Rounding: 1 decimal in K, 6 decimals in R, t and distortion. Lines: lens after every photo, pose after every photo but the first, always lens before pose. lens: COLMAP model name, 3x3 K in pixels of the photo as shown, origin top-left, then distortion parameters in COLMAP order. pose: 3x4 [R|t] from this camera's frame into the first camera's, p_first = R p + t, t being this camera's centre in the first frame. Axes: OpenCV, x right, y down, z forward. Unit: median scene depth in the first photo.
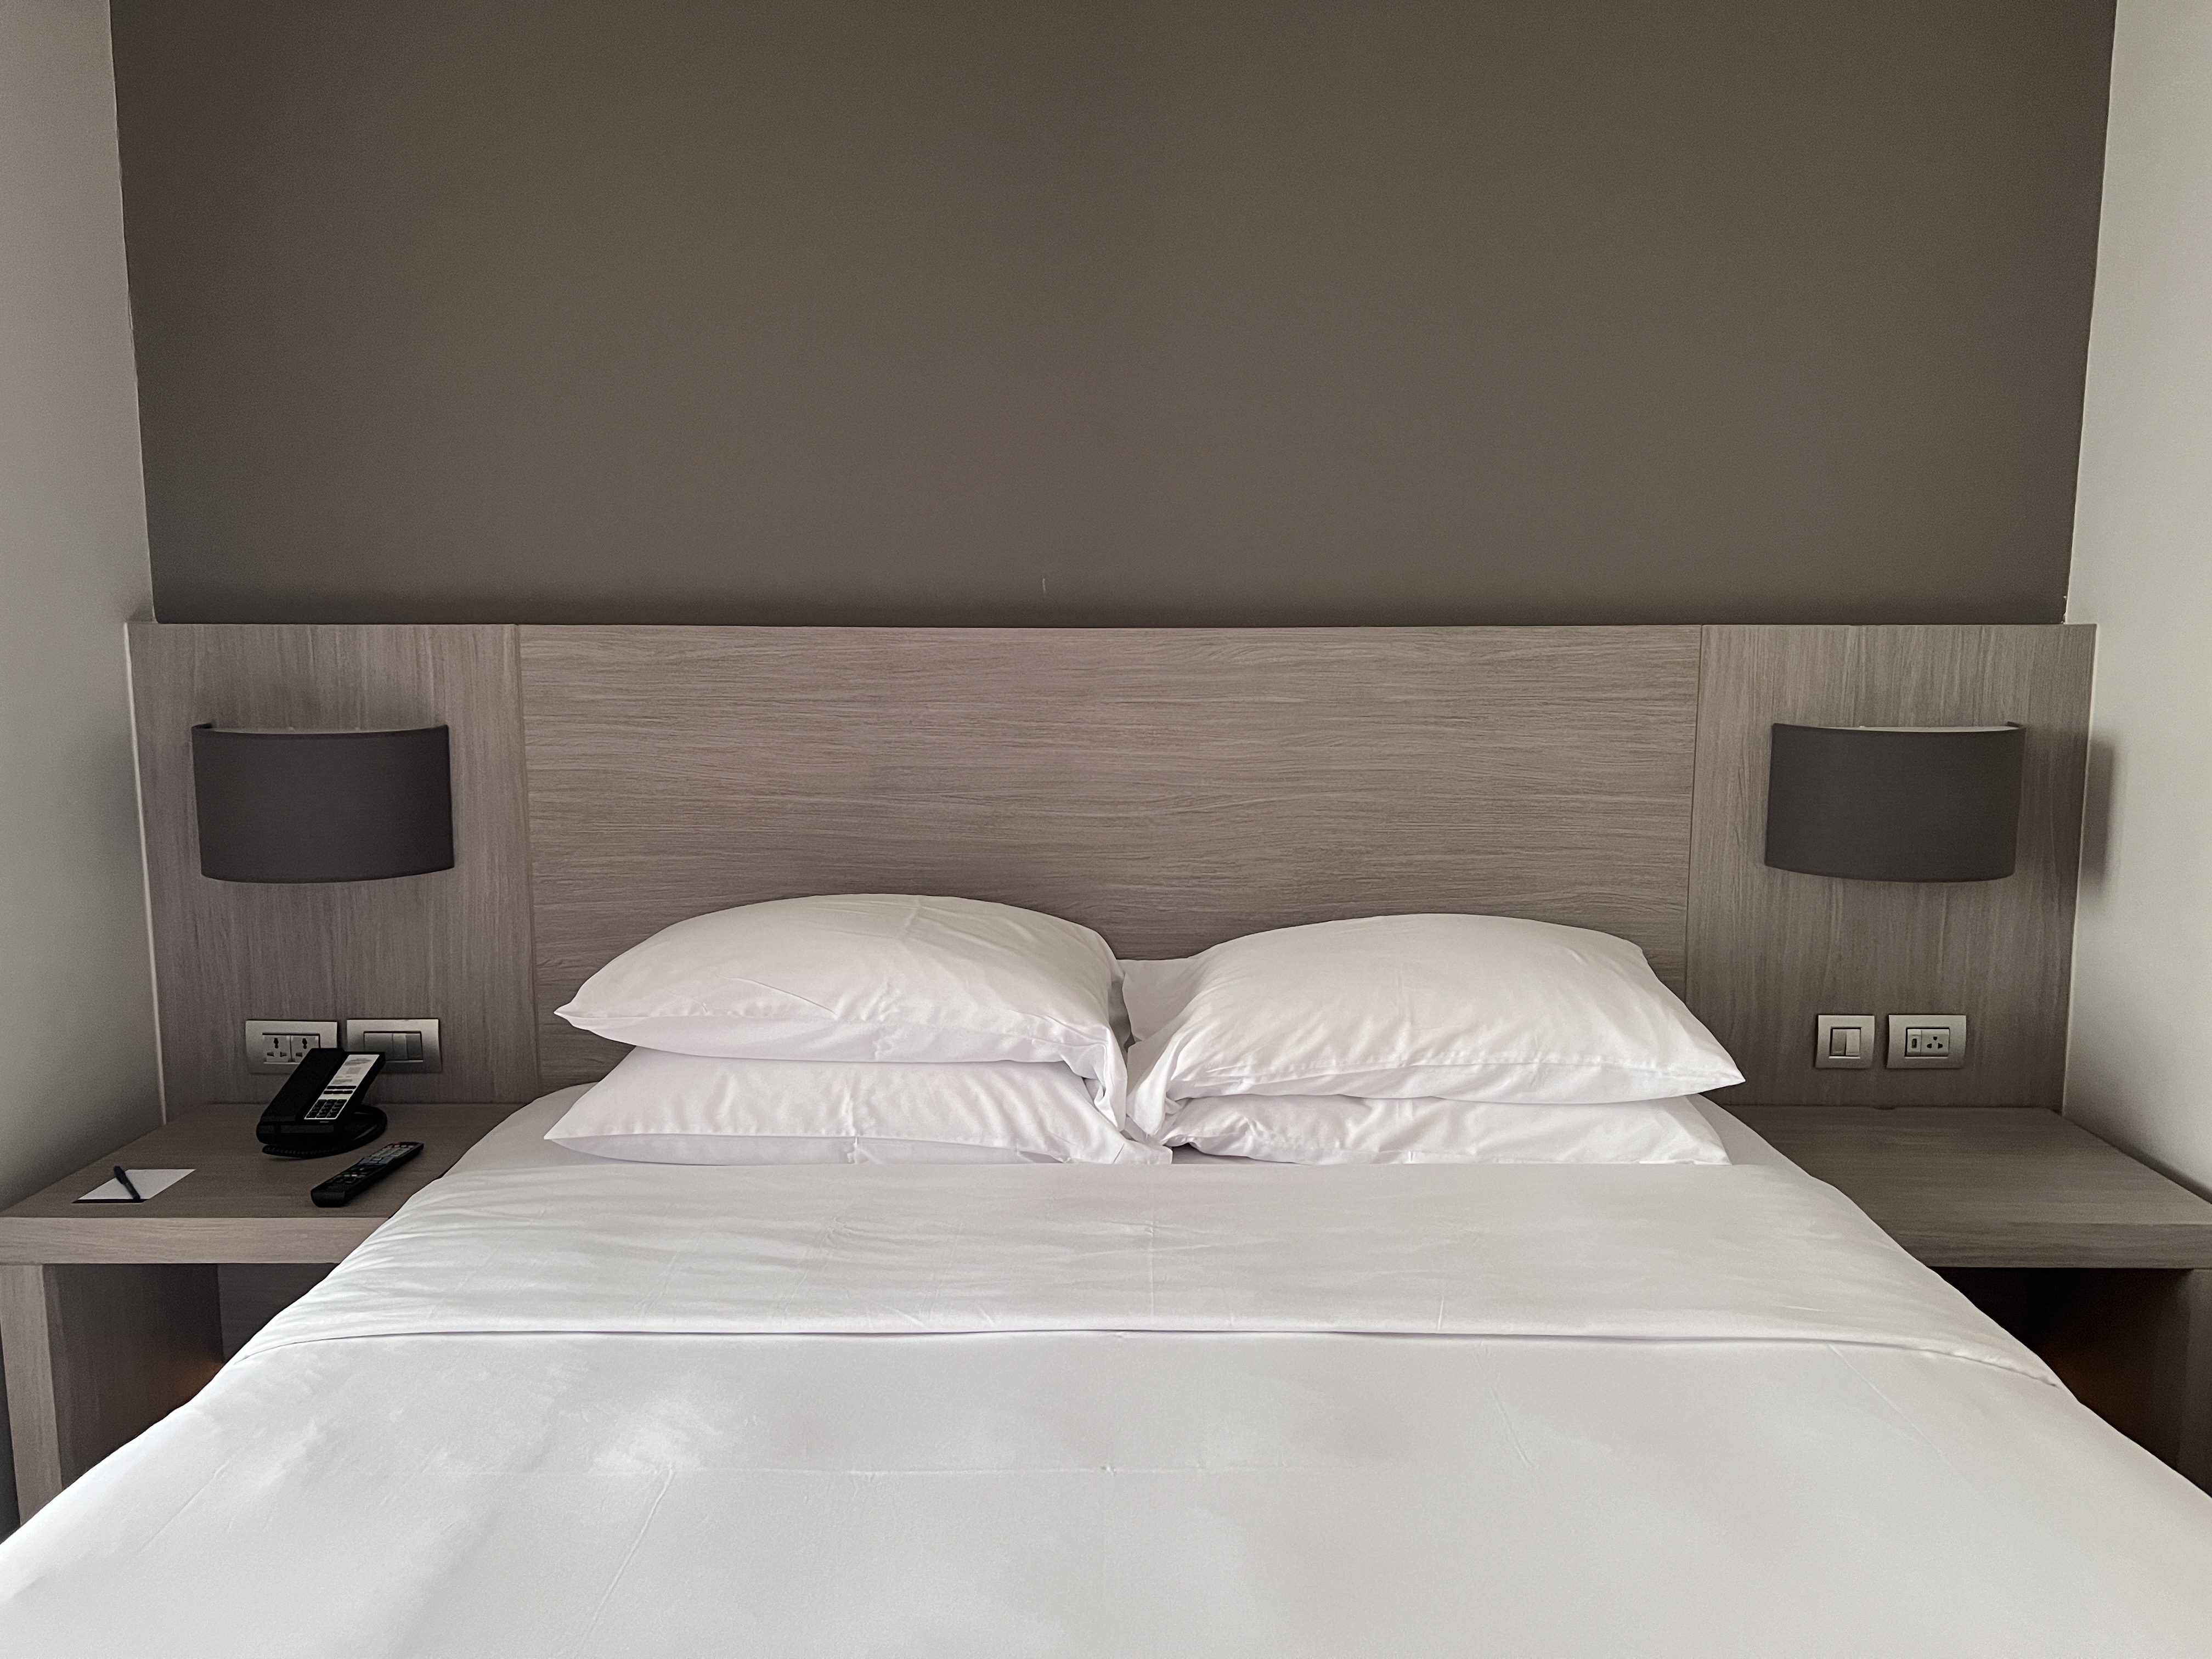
lens RADIAL K [[1656.1, 0, 1105.1], [0, 1656.1, 808.3], [0, 0, 1]] dist [0.075104, -0.013623]
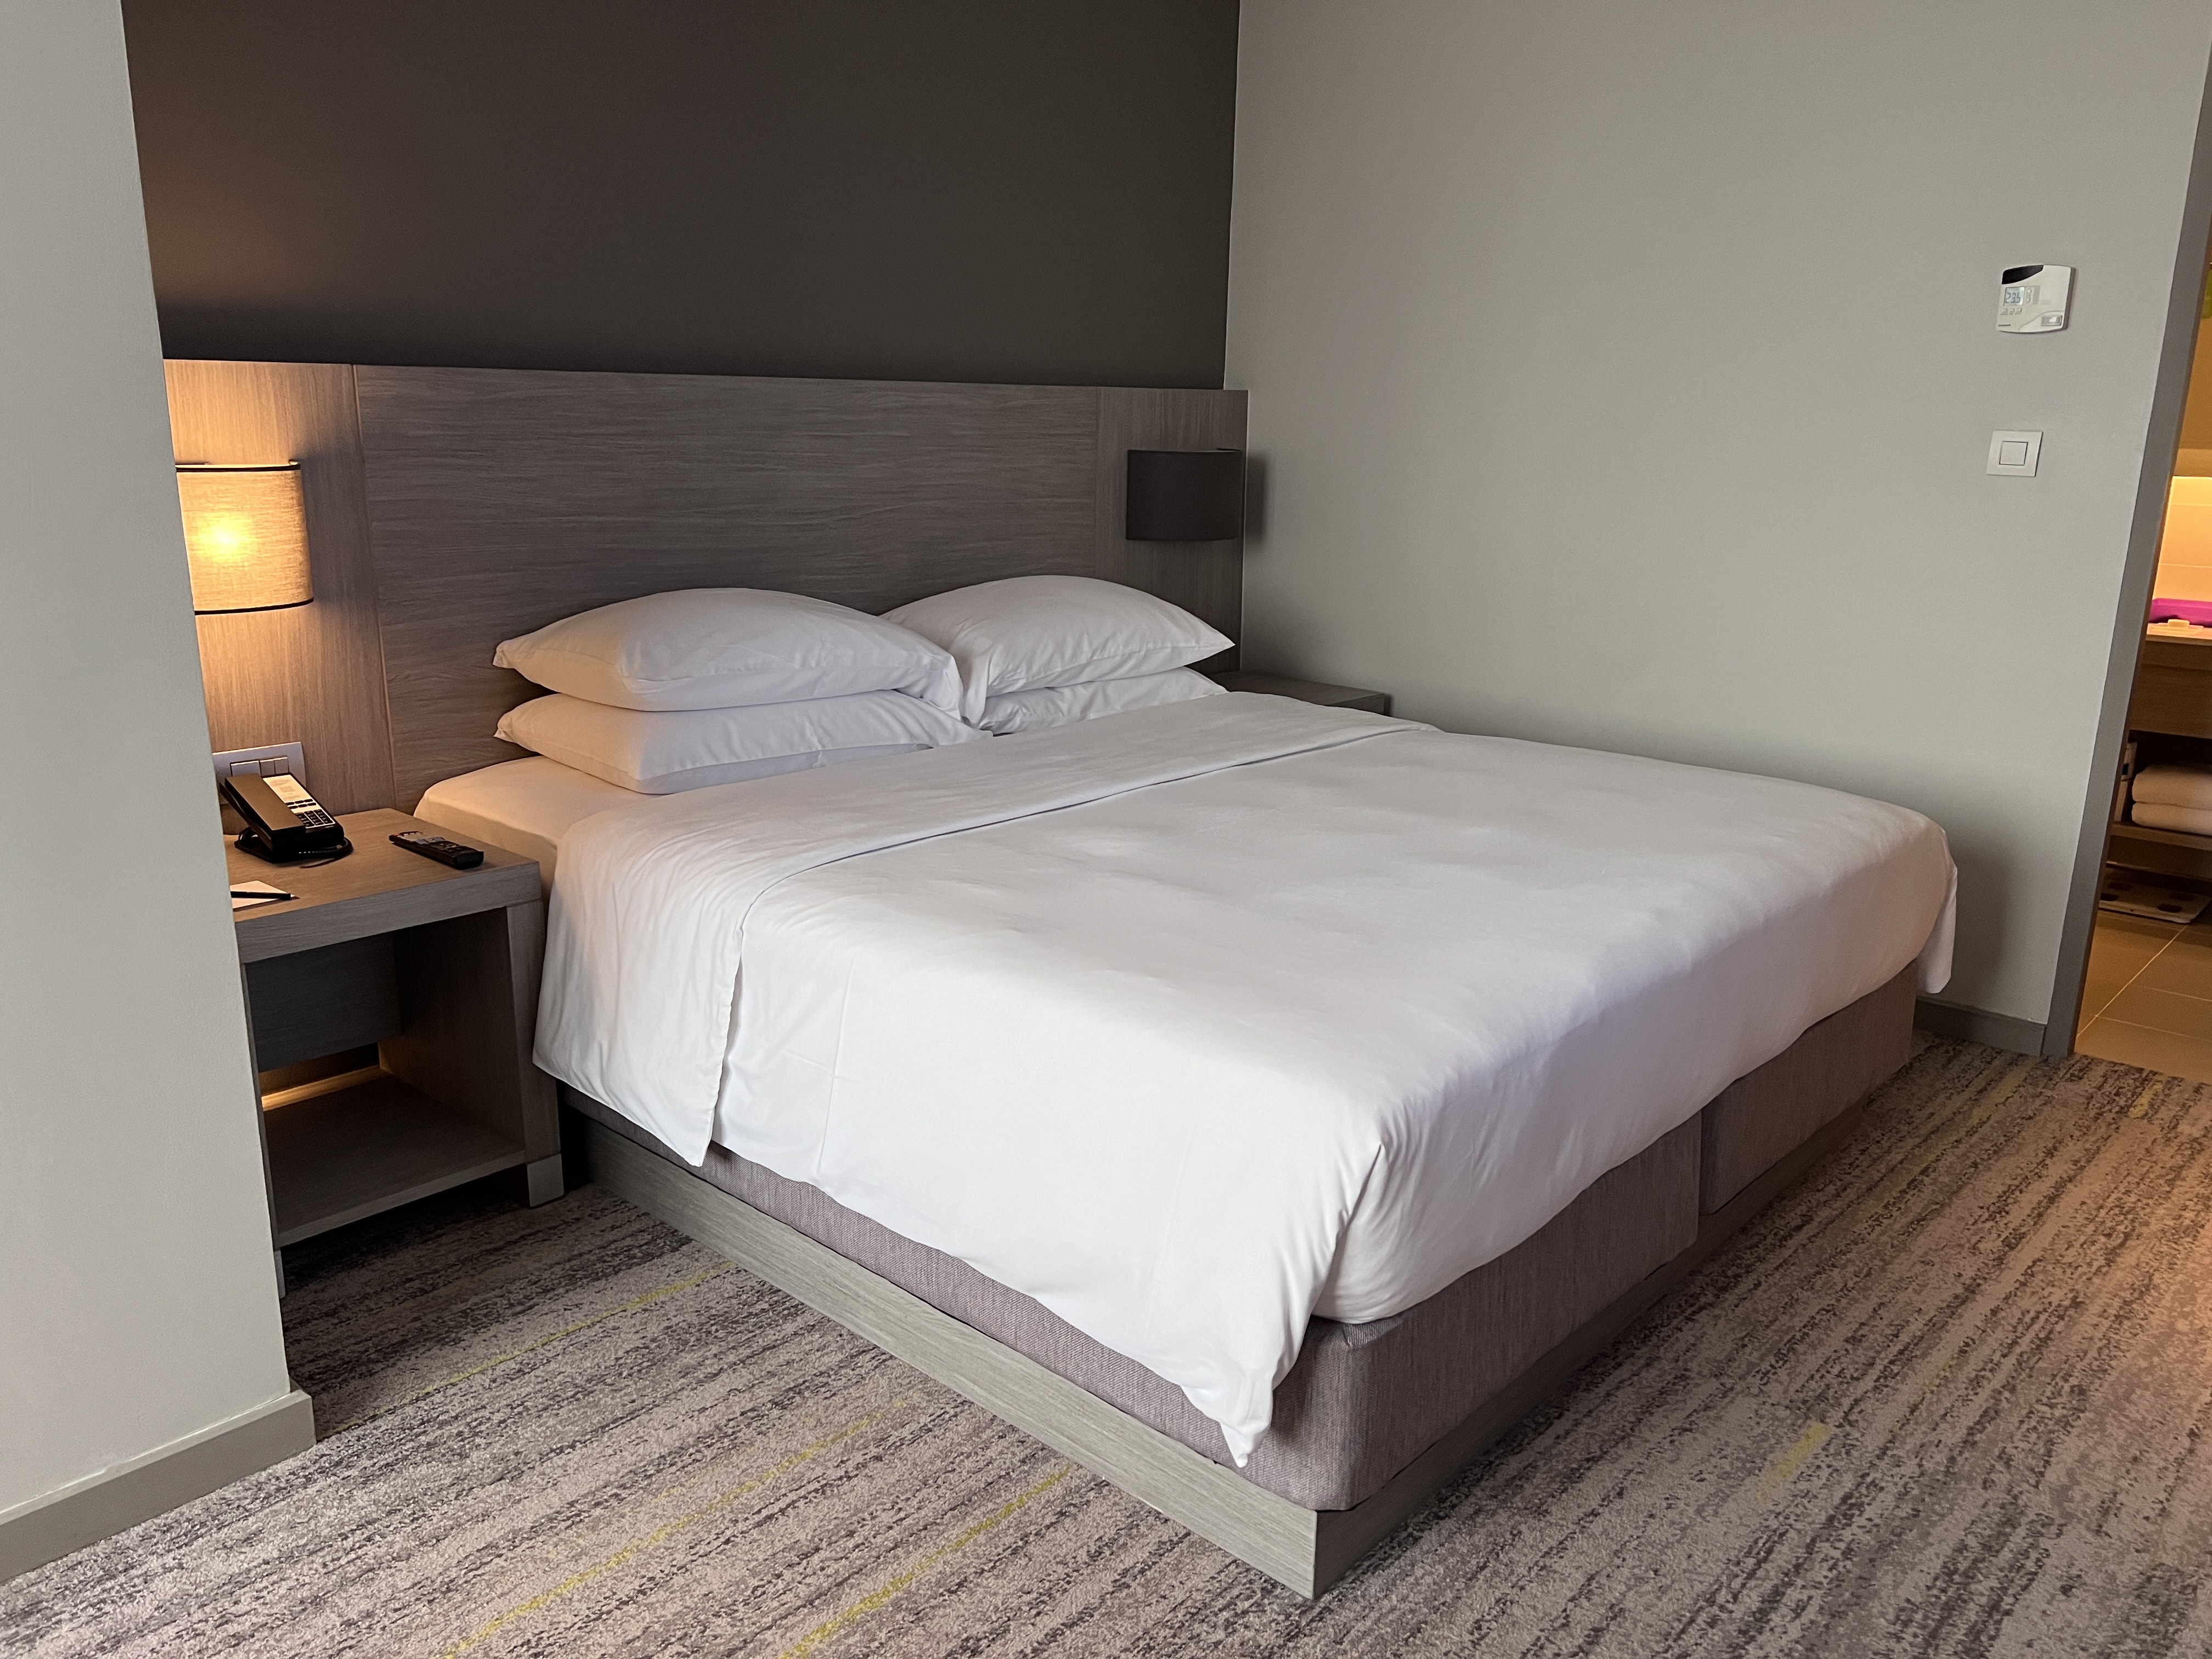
lens RADIAL K [[1667.3, 0, 1107.6], [0, 1667.3, 839.6], [0, 0, 1]] dist [0.040105, -0.060610]
pose [[0.680646, -0.175889, 0.711185, -0.996685], [0.062494, 0.981153, 0.182847, 0.028476], [-0.729942, -0.080010, 0.678810, -0.139401]]
